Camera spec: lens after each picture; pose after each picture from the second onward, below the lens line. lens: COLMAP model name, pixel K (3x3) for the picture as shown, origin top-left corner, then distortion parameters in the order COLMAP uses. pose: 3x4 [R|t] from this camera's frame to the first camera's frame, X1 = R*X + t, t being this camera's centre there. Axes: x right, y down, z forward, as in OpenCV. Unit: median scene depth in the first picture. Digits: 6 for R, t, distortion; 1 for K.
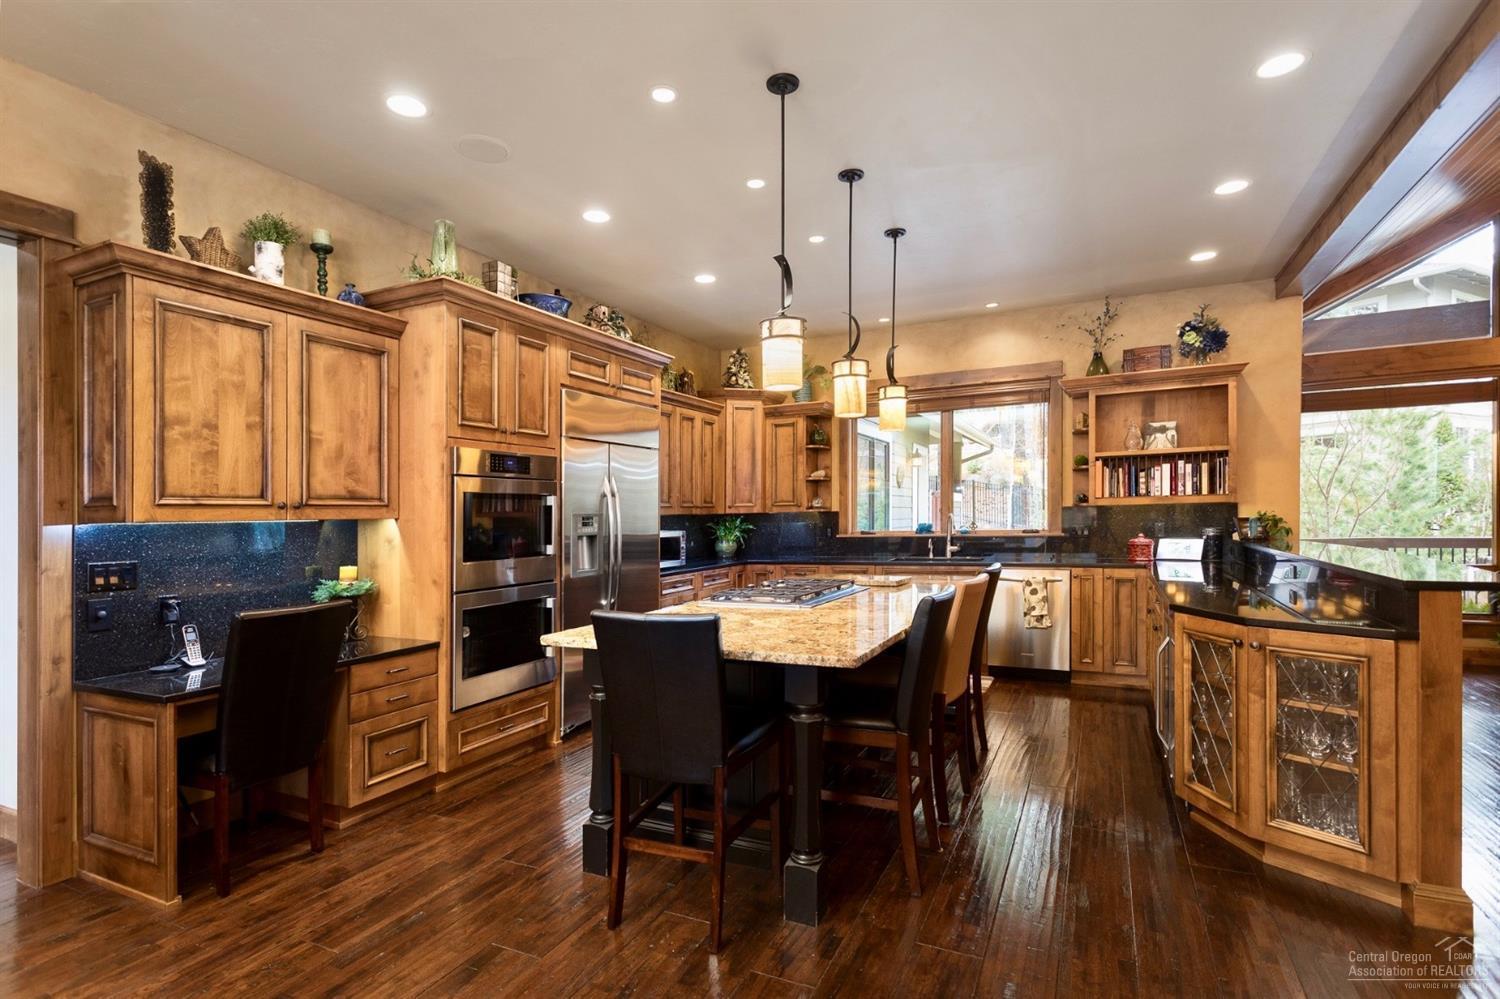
lens RADIAL K [[737.2, 0, 750.4], [0, 737.2, 508.9], [0, 0, 1]] dist [-0.000118, -0.000072]
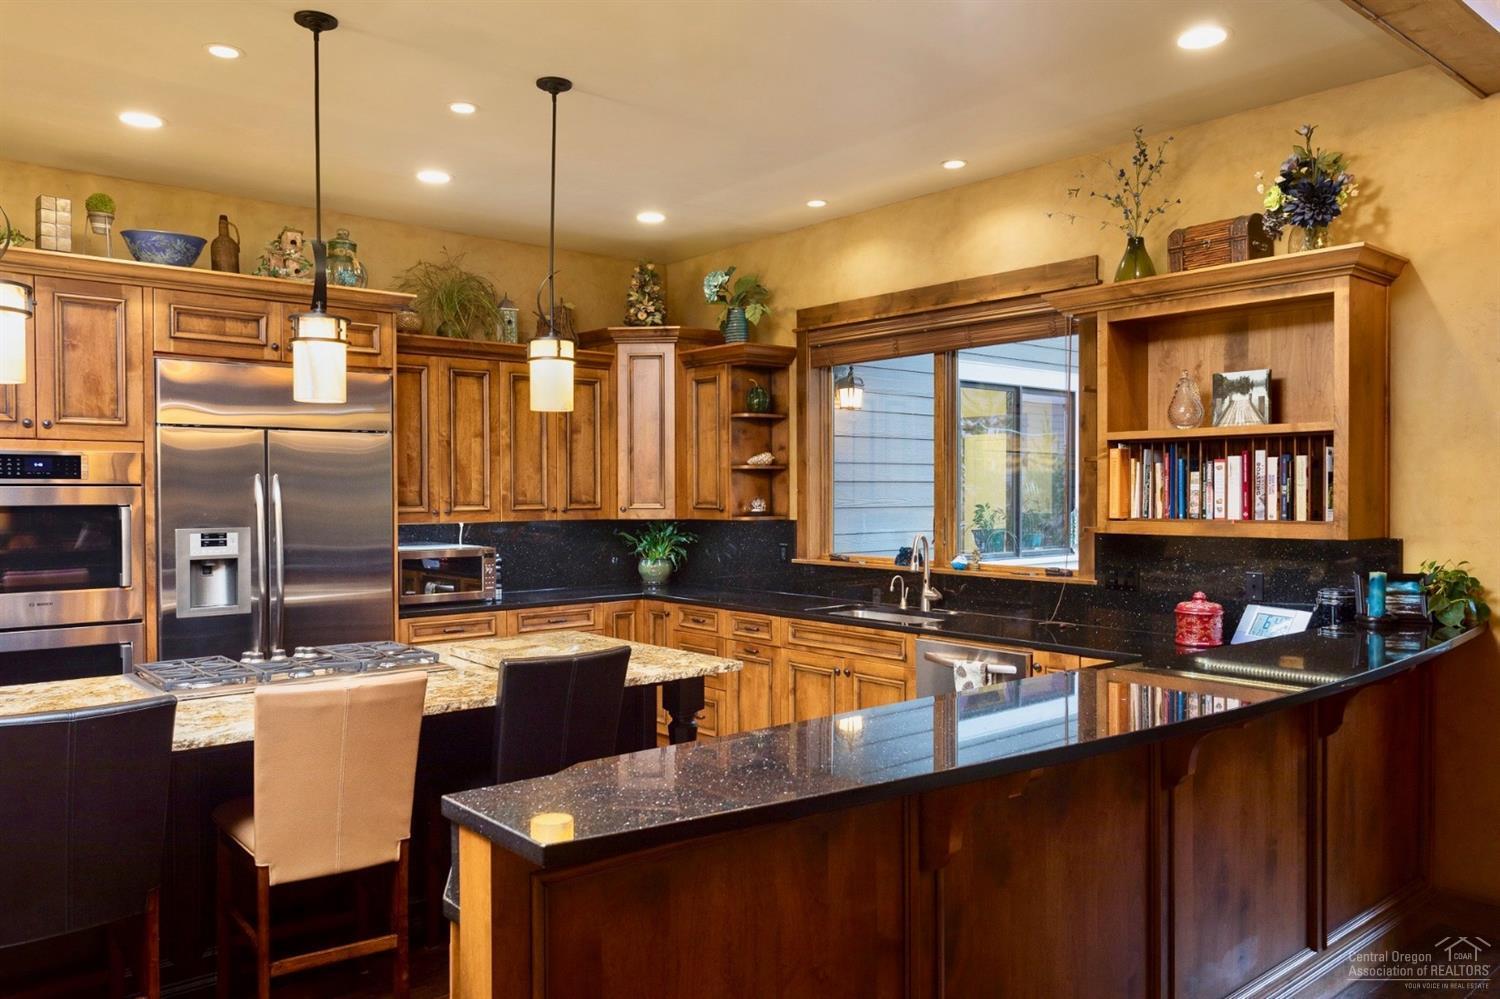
lens RADIAL K [[1101.5, 0, 749.9], [0, 1101.5, 496.0], [0, 0, 1]] dist [-0.007061, 0.000903]
pose [[0.913907, 0.022028, -0.405324, 0.551209], [-0.013643, 0.999629, 0.023566, -0.046007], [0.405693, -0.016007, 0.913869, 0.183857]]
